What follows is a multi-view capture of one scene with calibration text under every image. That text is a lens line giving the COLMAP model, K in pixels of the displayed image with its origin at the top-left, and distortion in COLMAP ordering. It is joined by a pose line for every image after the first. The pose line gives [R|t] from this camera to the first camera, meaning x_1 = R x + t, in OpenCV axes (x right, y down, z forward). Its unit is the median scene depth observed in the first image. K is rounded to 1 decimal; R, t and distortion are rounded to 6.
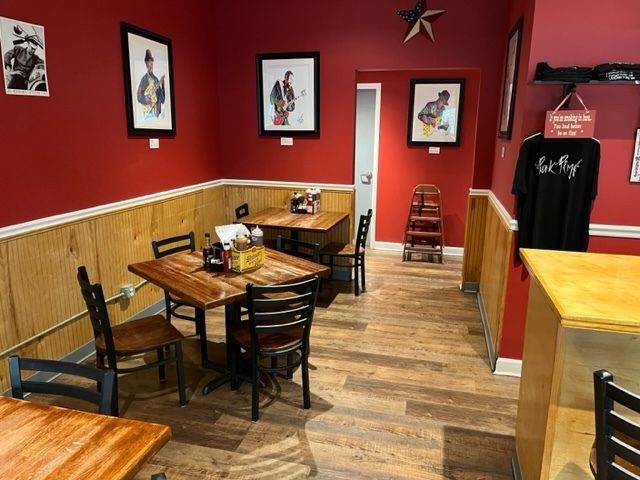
lens RADIAL K [[485.1, 0, 318.4], [0, 485.1, 239.1], [0, 0, 1]] dist [0.024344, -0.039047]
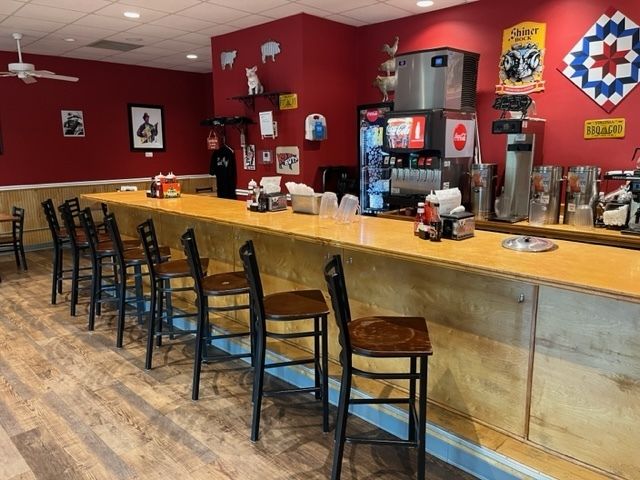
lens RADIAL K [[485.1, 0, 324.8], [0, 485.1, 239.1], [0, 0, 1]] dist [0.024344, -0.039047]
pose [[0.866622, 0.078411, -0.492766, 1.506082], [-0.097572, 0.995140, -0.013247, 0.135752], [0.489333, 0.059561, 0.870061, -0.502139]]
